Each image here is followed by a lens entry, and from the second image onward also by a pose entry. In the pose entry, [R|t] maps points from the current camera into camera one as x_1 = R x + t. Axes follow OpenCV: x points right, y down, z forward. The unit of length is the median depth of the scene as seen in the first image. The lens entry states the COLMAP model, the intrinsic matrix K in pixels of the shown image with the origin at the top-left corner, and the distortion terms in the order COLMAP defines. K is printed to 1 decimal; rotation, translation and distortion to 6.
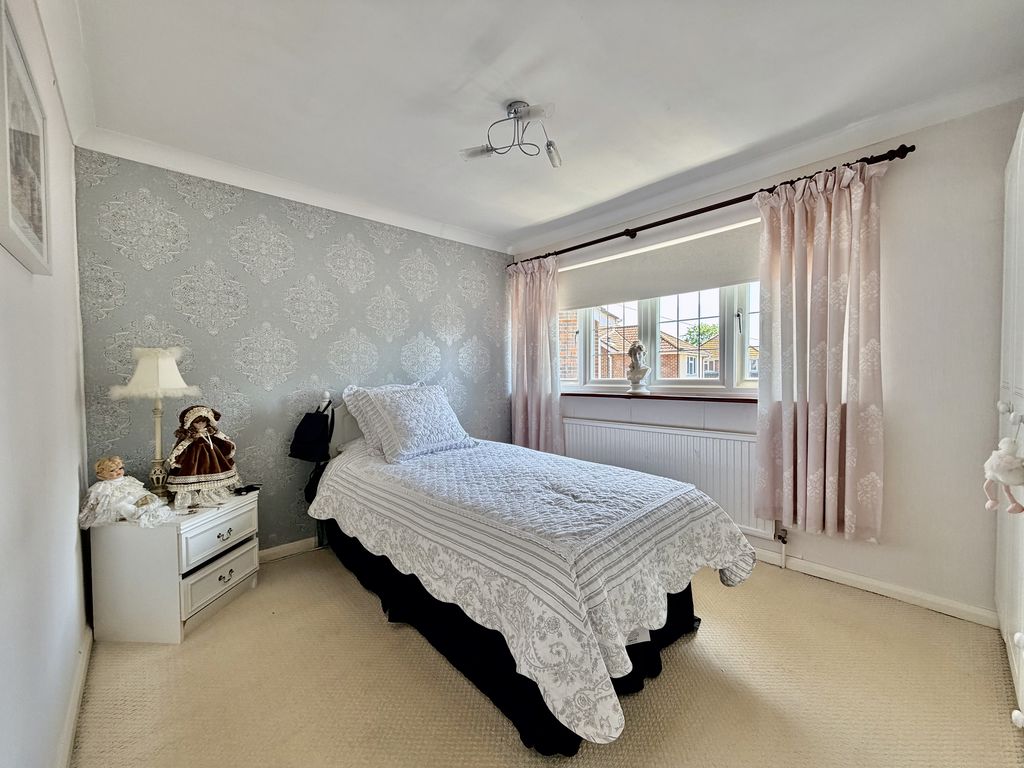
lens RADIAL K [[412.3, 0, 508.9], [0, 412.3, 383.7], [0, 0, 1]] dist [-0.000118, -0.000078]
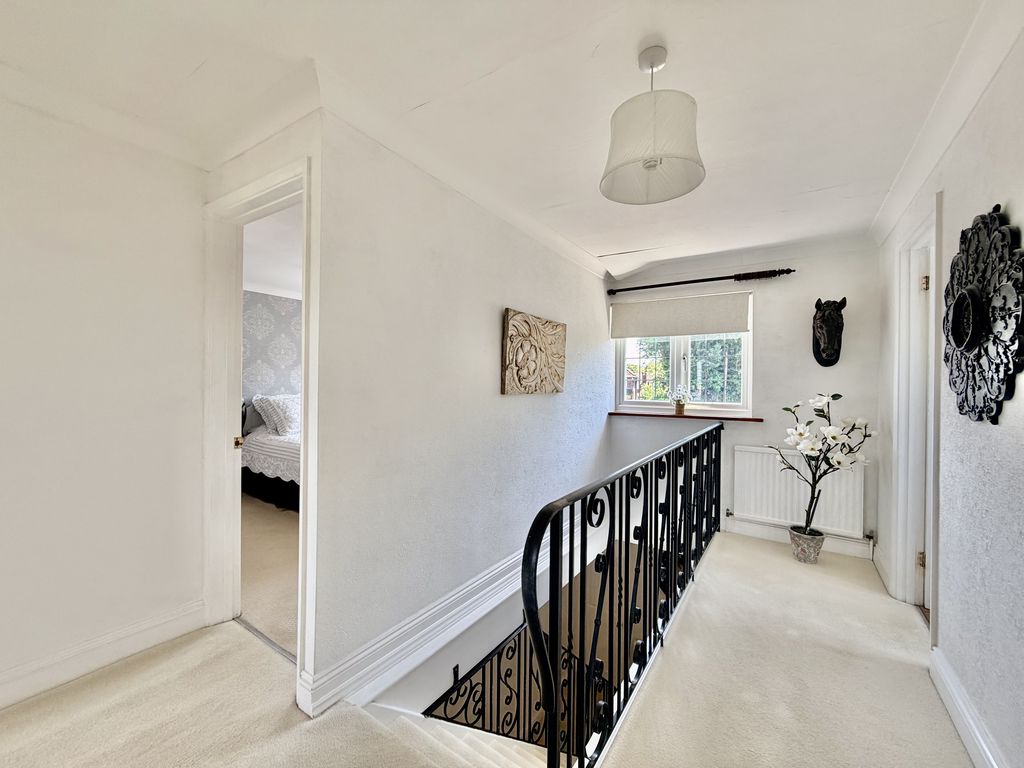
lens RADIAL K [[412.3, 0, 514.0], [0, 412.3, 383.9], [0, 0, 1]] dist [-0.000118, -0.000078]
pose [[0.971866, 0.024422, 0.234265, 0.279051], [-0.018401, 0.999443, -0.027854, -0.013432], [-0.234814, 0.022759, 0.971774, -1.016677]]
